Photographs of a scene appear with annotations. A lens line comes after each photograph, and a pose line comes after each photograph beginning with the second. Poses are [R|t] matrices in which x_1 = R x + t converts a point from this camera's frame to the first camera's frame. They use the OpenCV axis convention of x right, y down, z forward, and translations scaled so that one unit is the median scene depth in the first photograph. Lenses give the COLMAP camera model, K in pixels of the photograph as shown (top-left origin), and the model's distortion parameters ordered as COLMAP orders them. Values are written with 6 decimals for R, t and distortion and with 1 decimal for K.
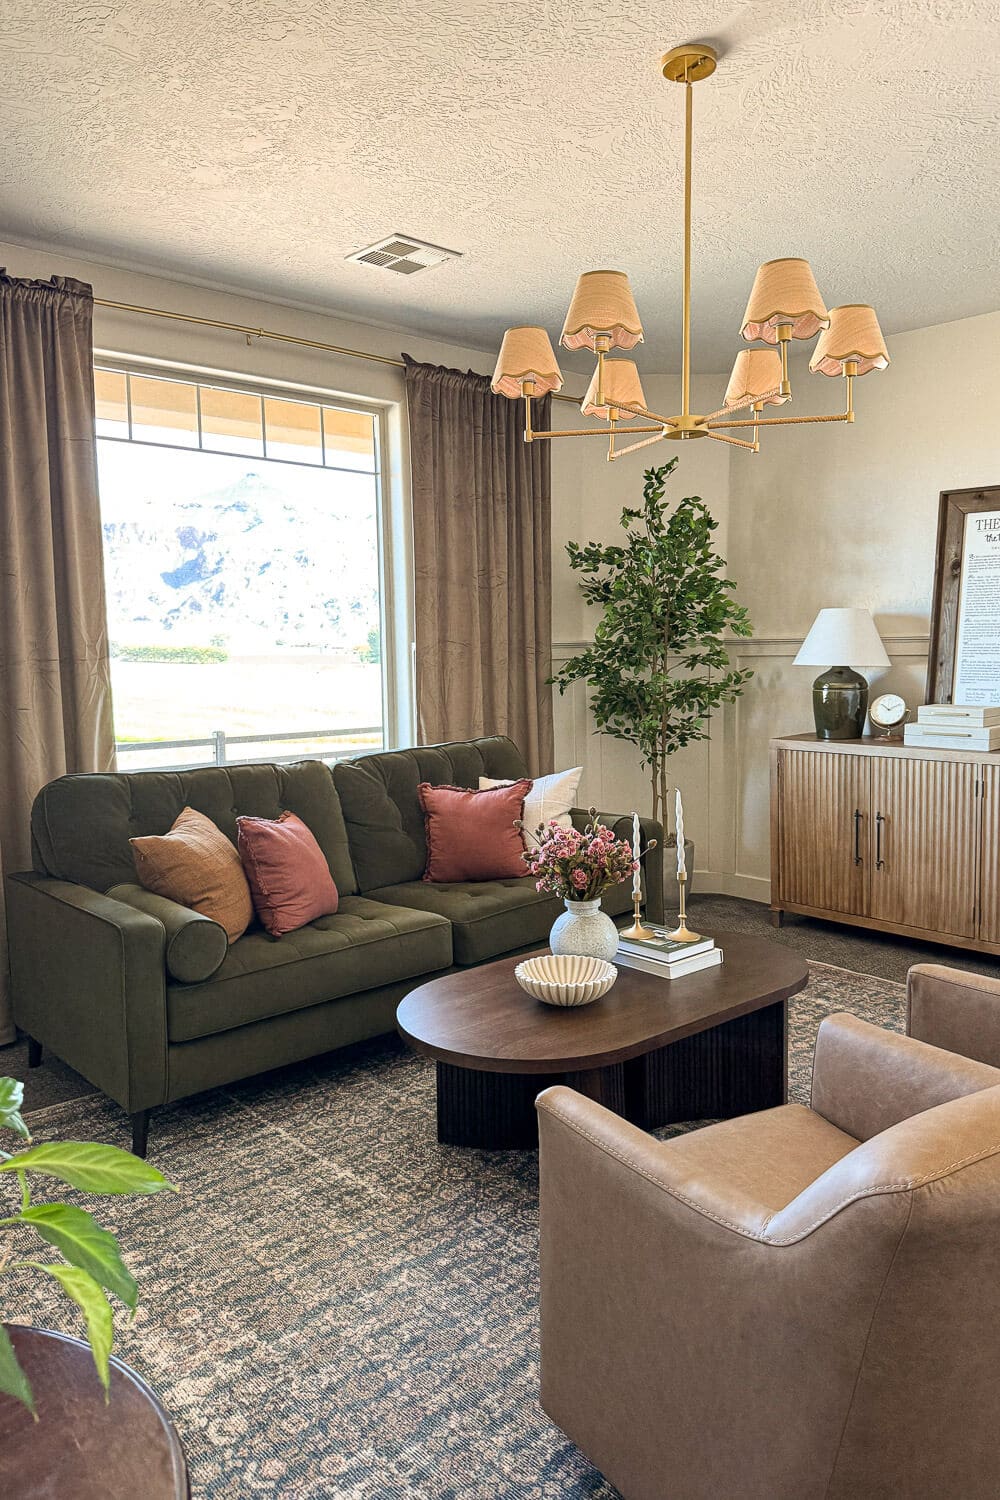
lens RADIAL K [[1070.0, 0, 500.0], [0, 1070.0, 750.0], [0, 0, 1]] dist [0.095802, -0.004417]
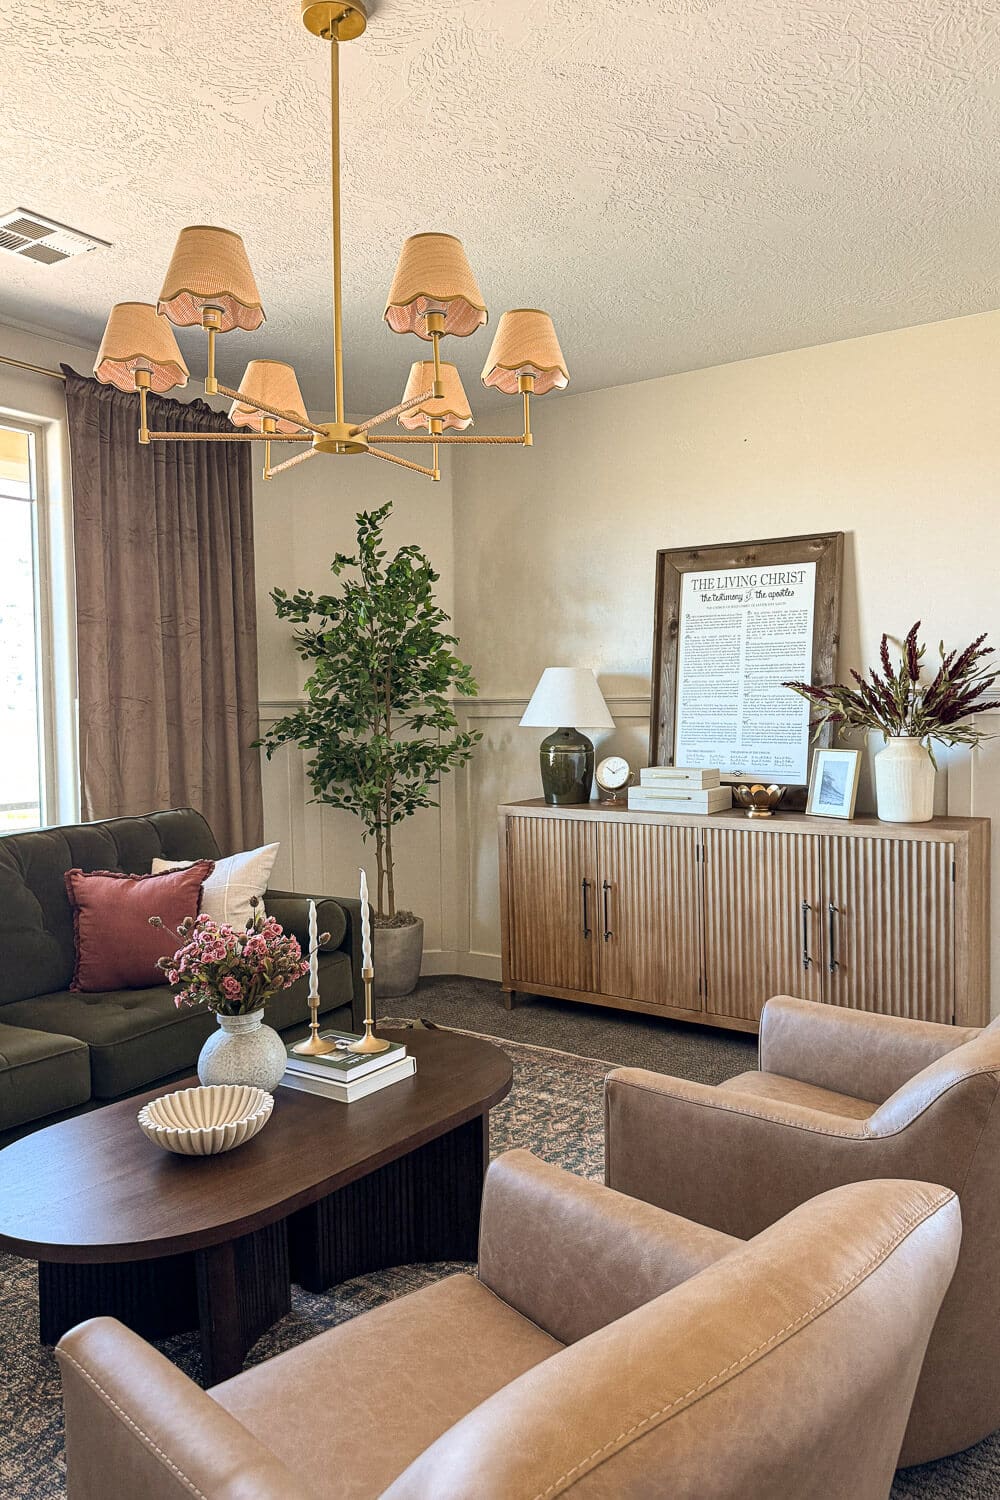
lens RADIAL K [[1074.8, 0, 541.3], [0, 1074.8, 752.2], [0, 0, 1]] dist [0.126490, -0.225204]
pose [[0.969696, -0.007513, 0.244198, 0.065372], [0.021775, 0.998207, -0.055758, -0.003482], [-0.243341, 0.059386, 0.968121, 0.092993]]
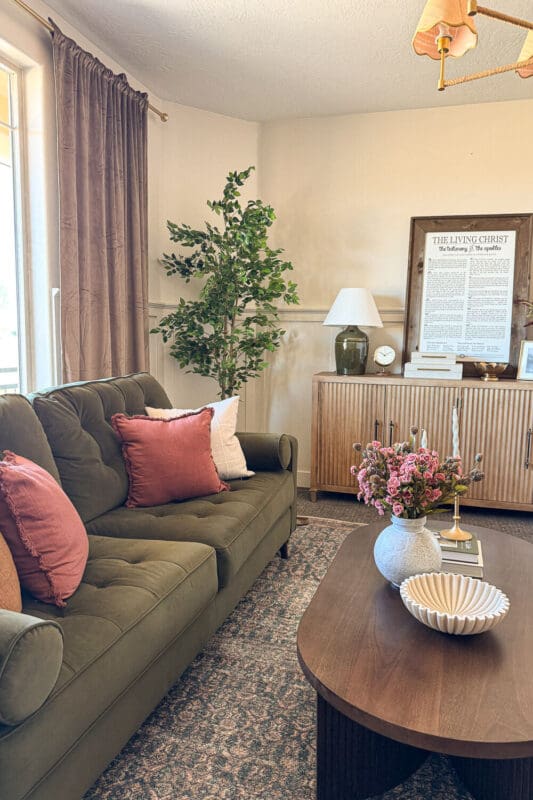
lens RADIAL K [[565.6, 0, 278.1], [0, 565.6, 405.2], [0, 0, 1]] dist [0.109452, -0.191290]
pose [[0.850981, -0.032447, 0.524193, -0.211105], [0.022108, 0.999418, 0.025973, 0.010236], [-0.524731, -0.010514, 0.851203, 0.399715]]
